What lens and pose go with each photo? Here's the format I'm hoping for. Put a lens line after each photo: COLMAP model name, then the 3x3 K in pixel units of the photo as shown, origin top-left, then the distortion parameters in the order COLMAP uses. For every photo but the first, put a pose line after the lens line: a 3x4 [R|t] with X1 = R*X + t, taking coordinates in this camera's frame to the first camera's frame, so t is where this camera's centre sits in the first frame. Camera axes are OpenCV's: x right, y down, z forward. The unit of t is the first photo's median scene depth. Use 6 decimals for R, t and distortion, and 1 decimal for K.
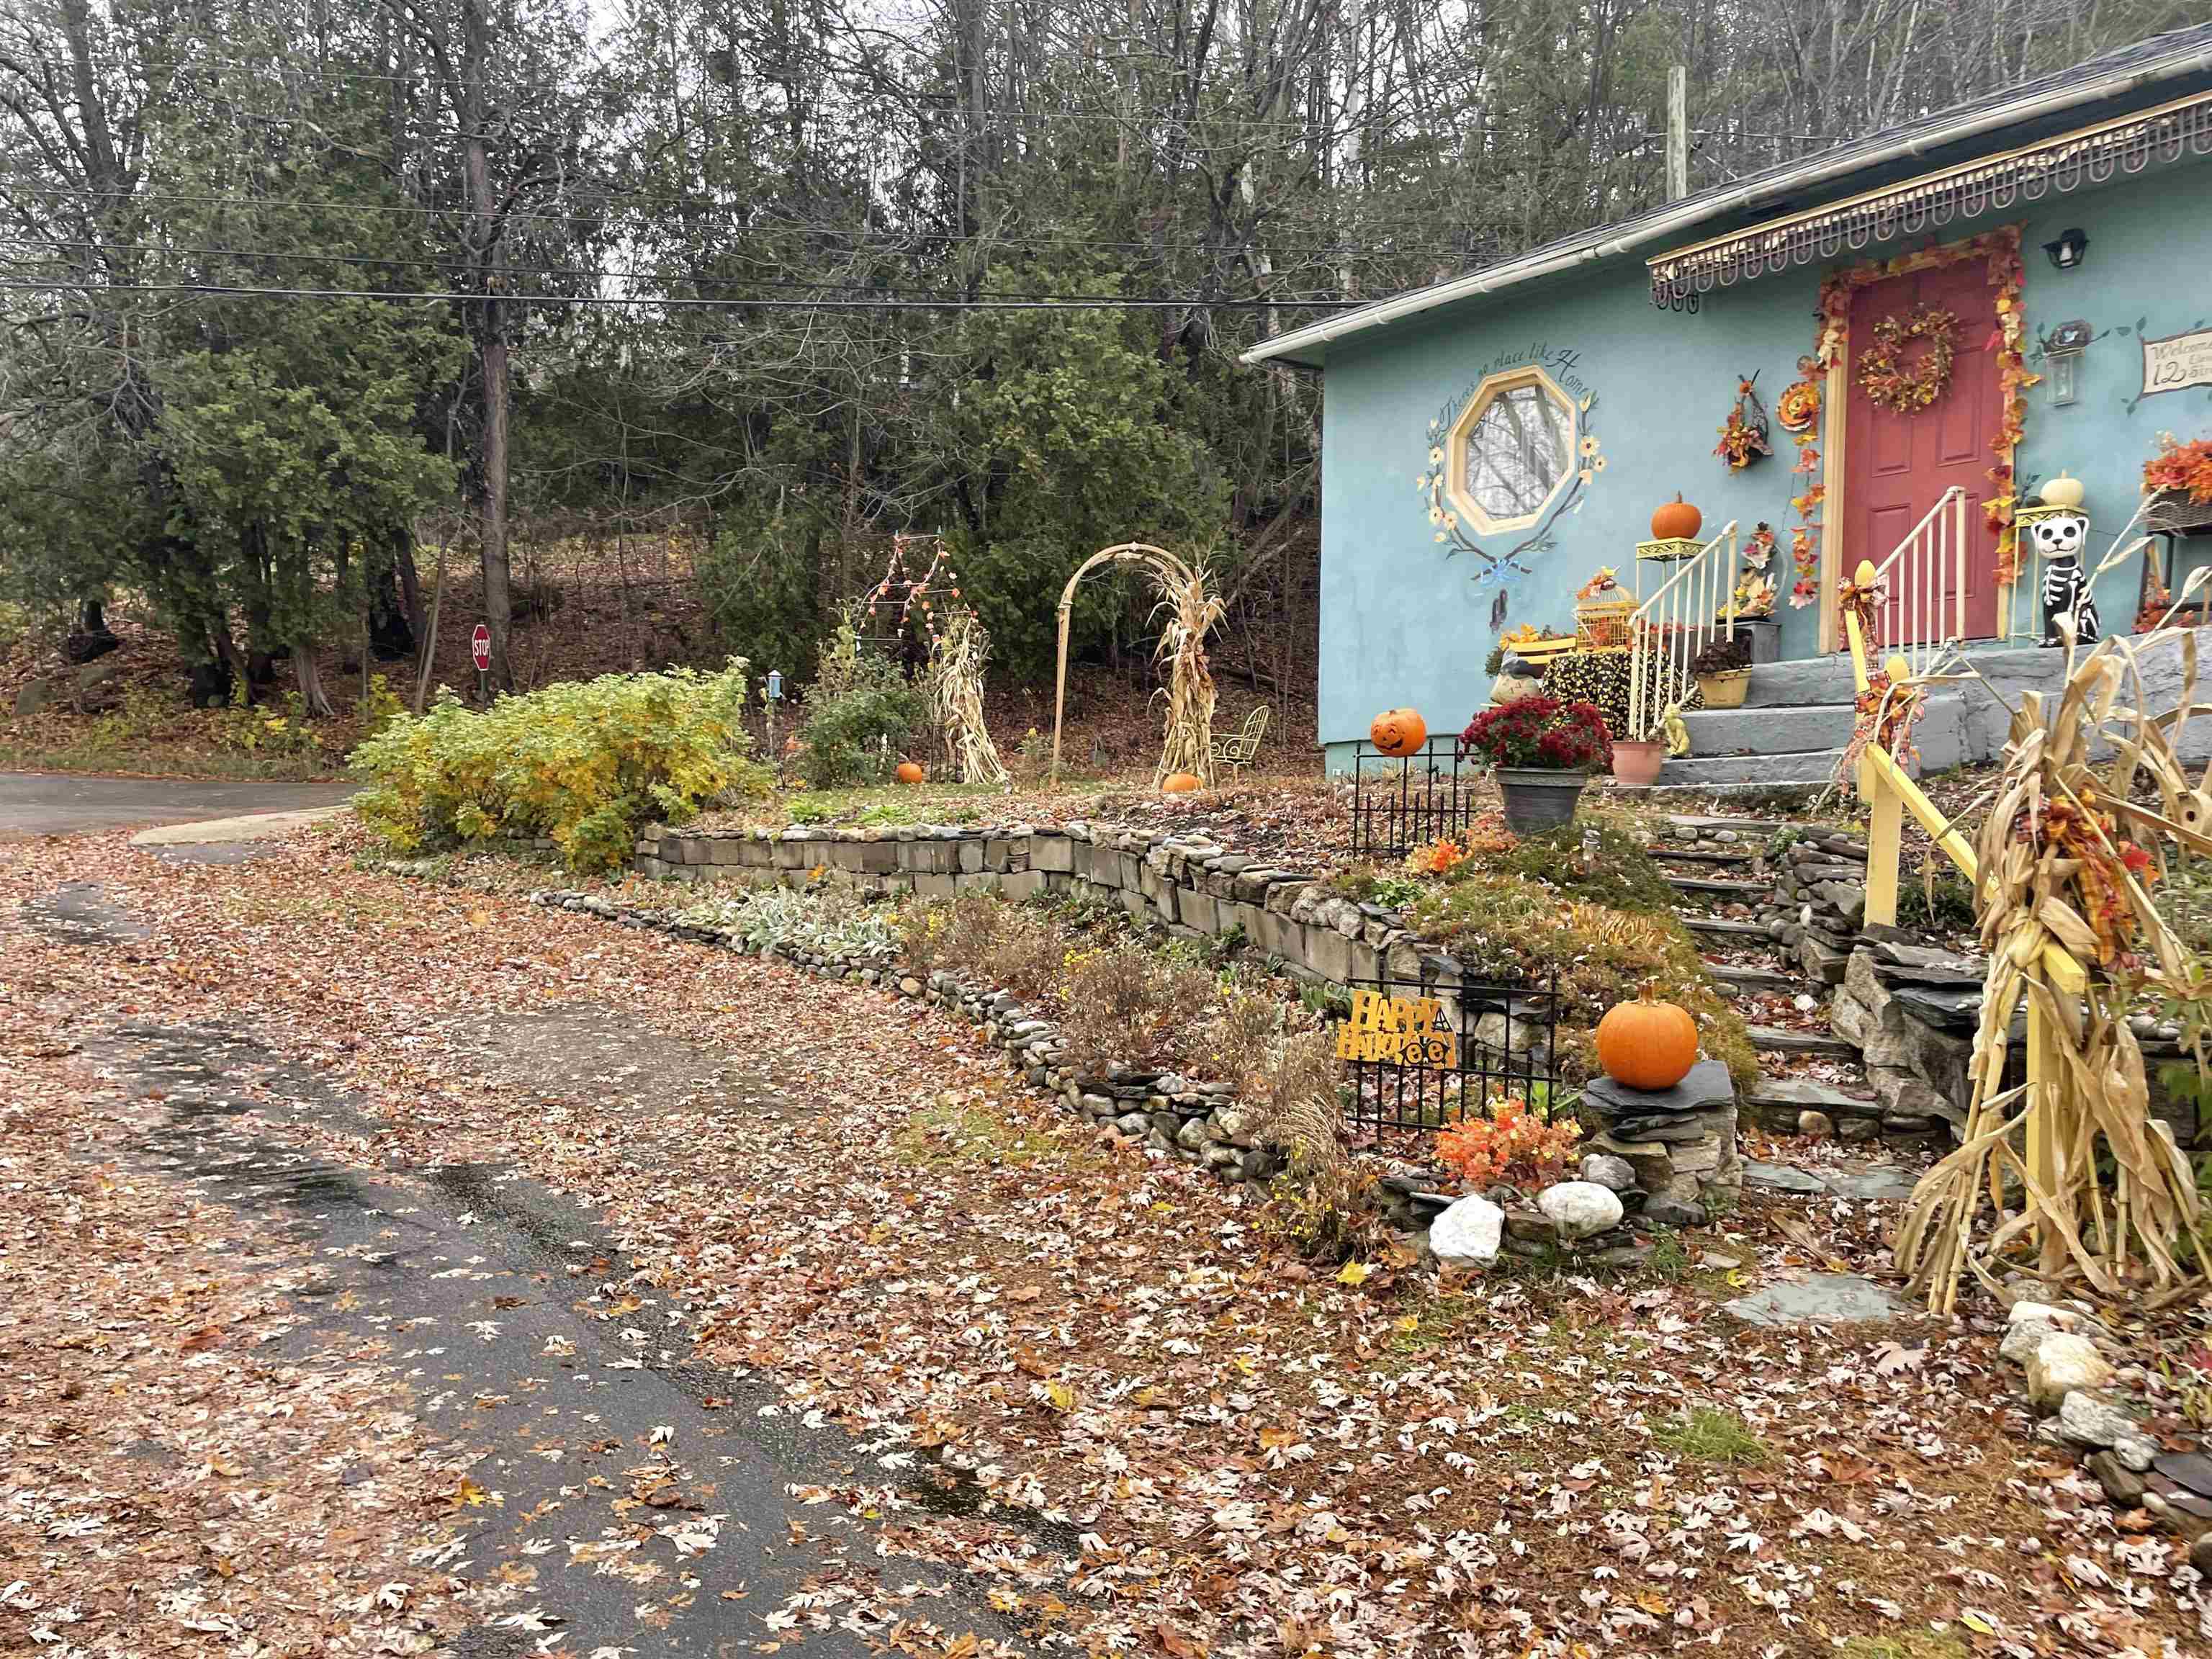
lens RADIAL K [[1745.8, 0, 1071.8], [0, 1745.8, 864.1], [0, 0, 1]] dist [0.089810, -0.110098]
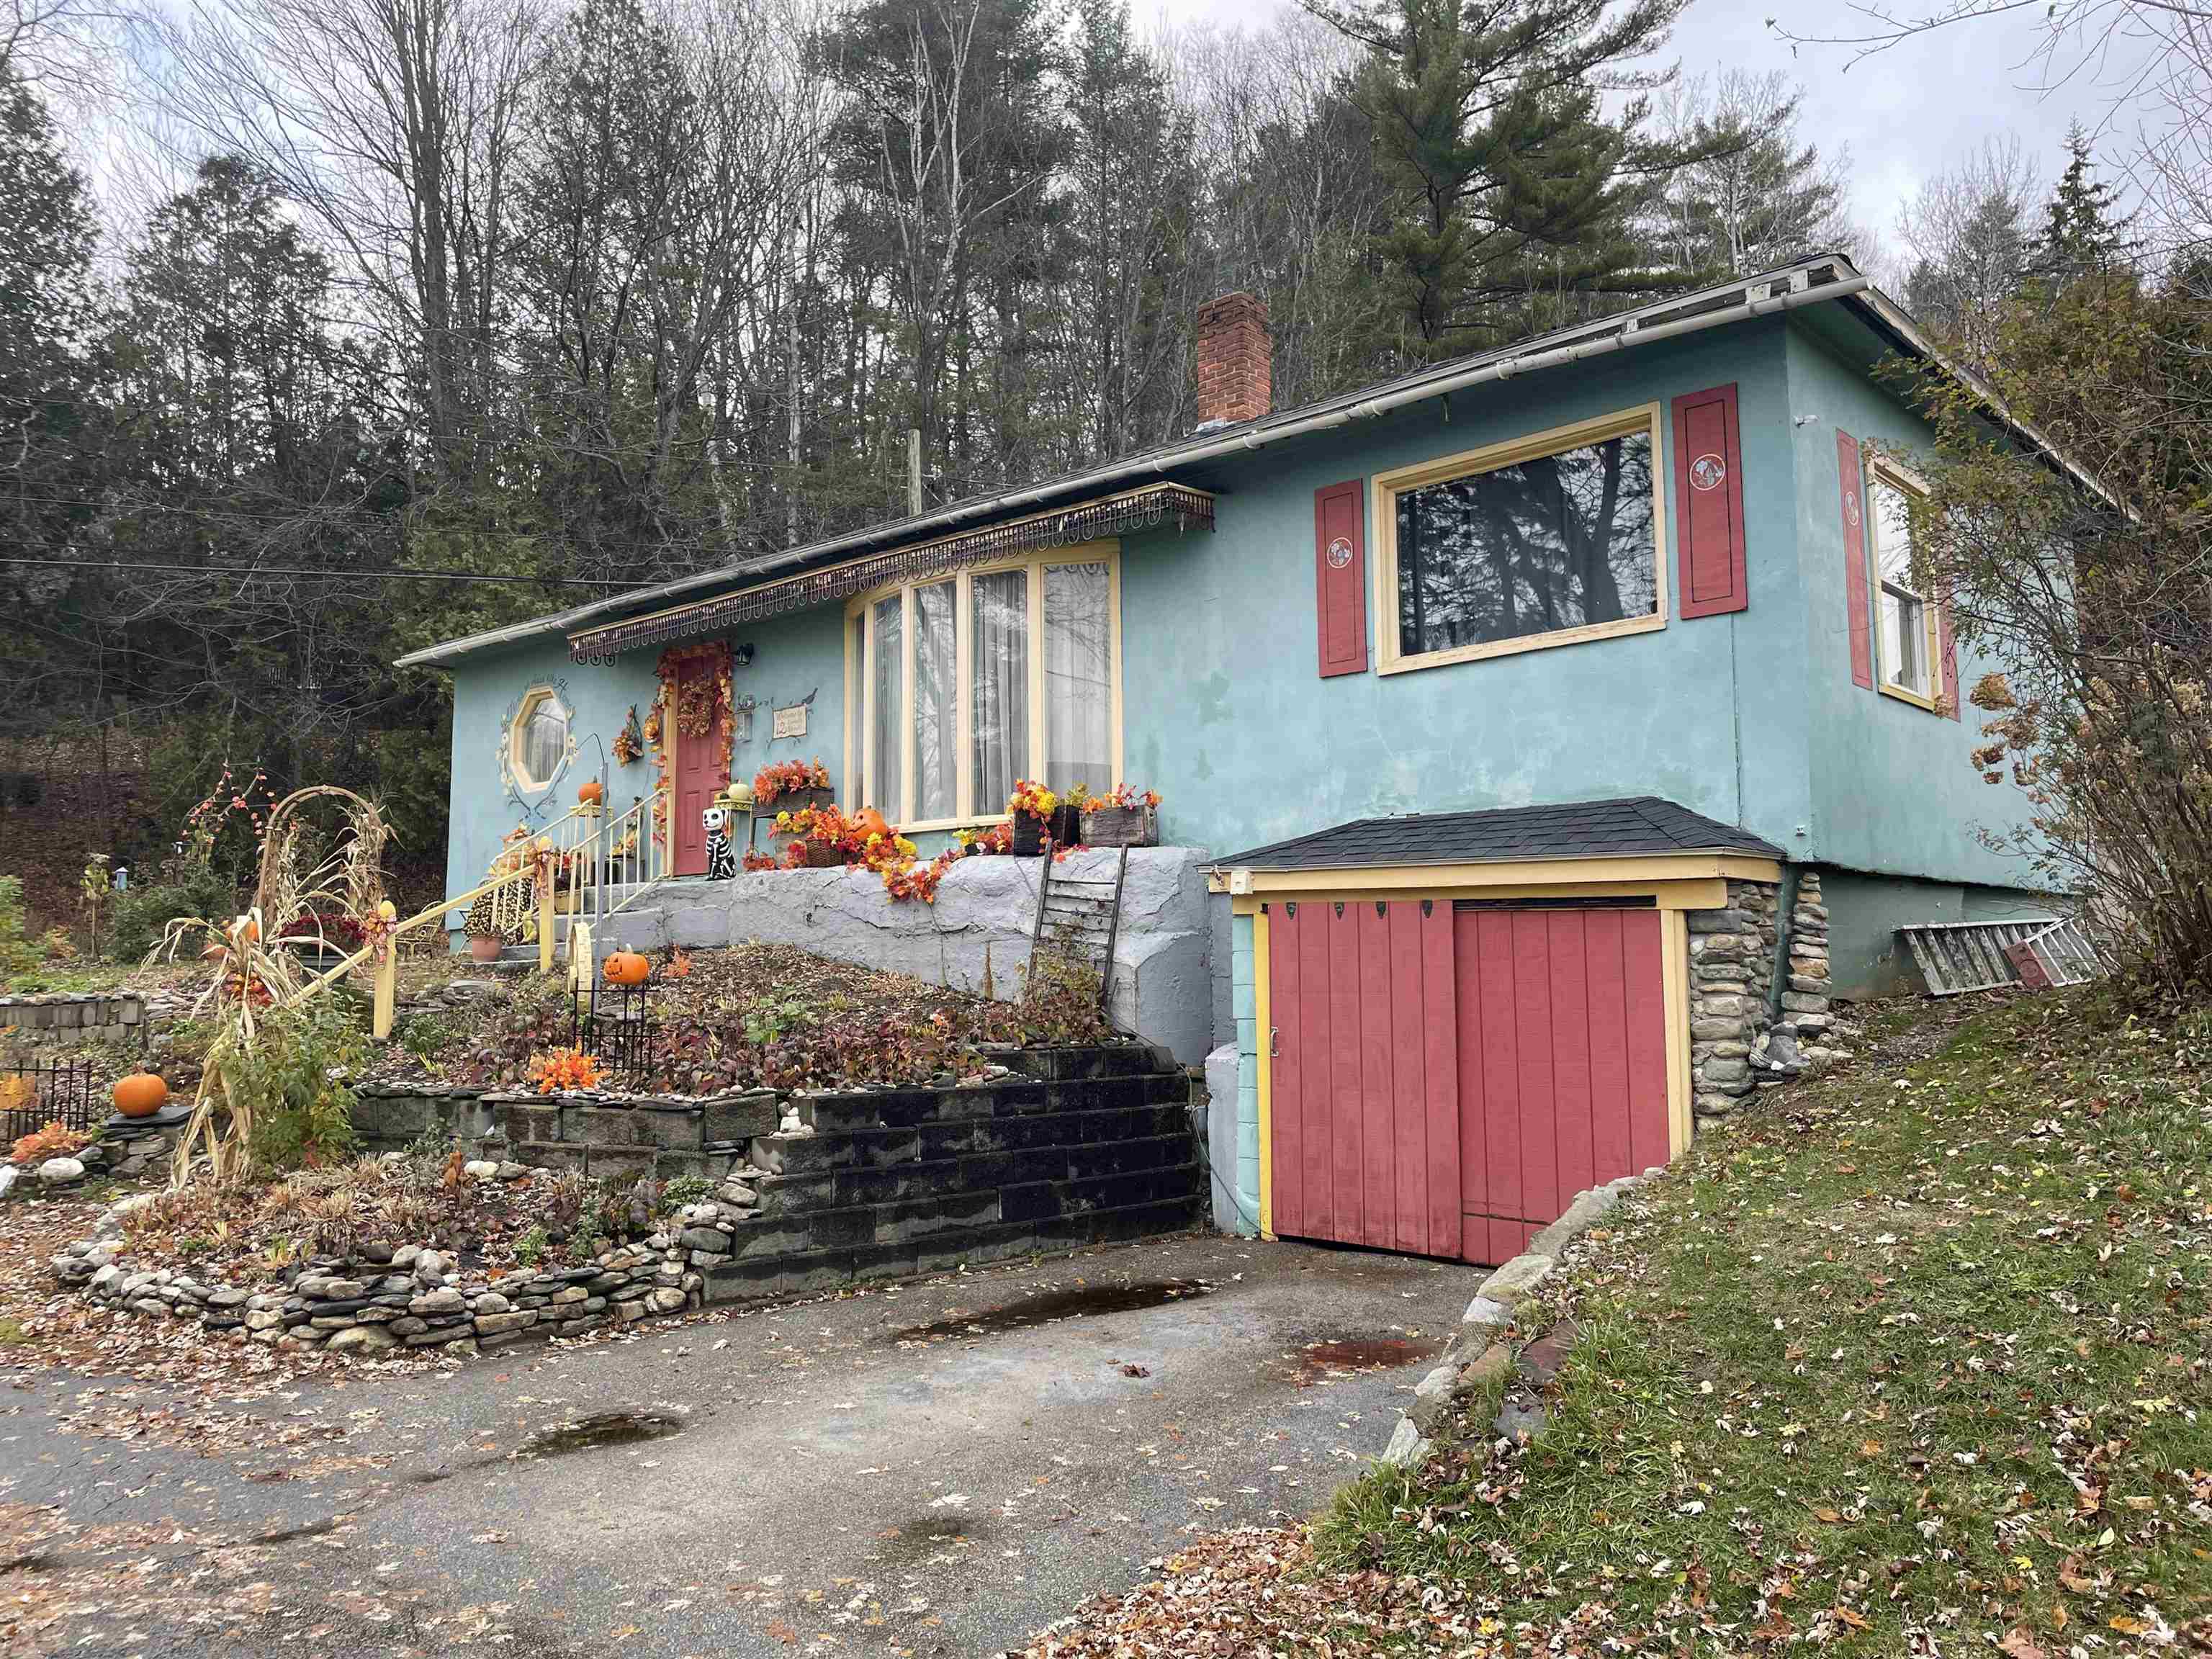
lens RADIAL K [[1709.9, 0, 1105.0], [0, 1709.9, 739.5], [0, 0, 1]] dist [0.079185, -0.107953]
pose [[0.978704, 0.019439, 0.204352, 0.550900], [0.014671, 0.986337, -0.164089, 0.022262], [-0.204750, 0.163592, 0.965047, -0.694445]]
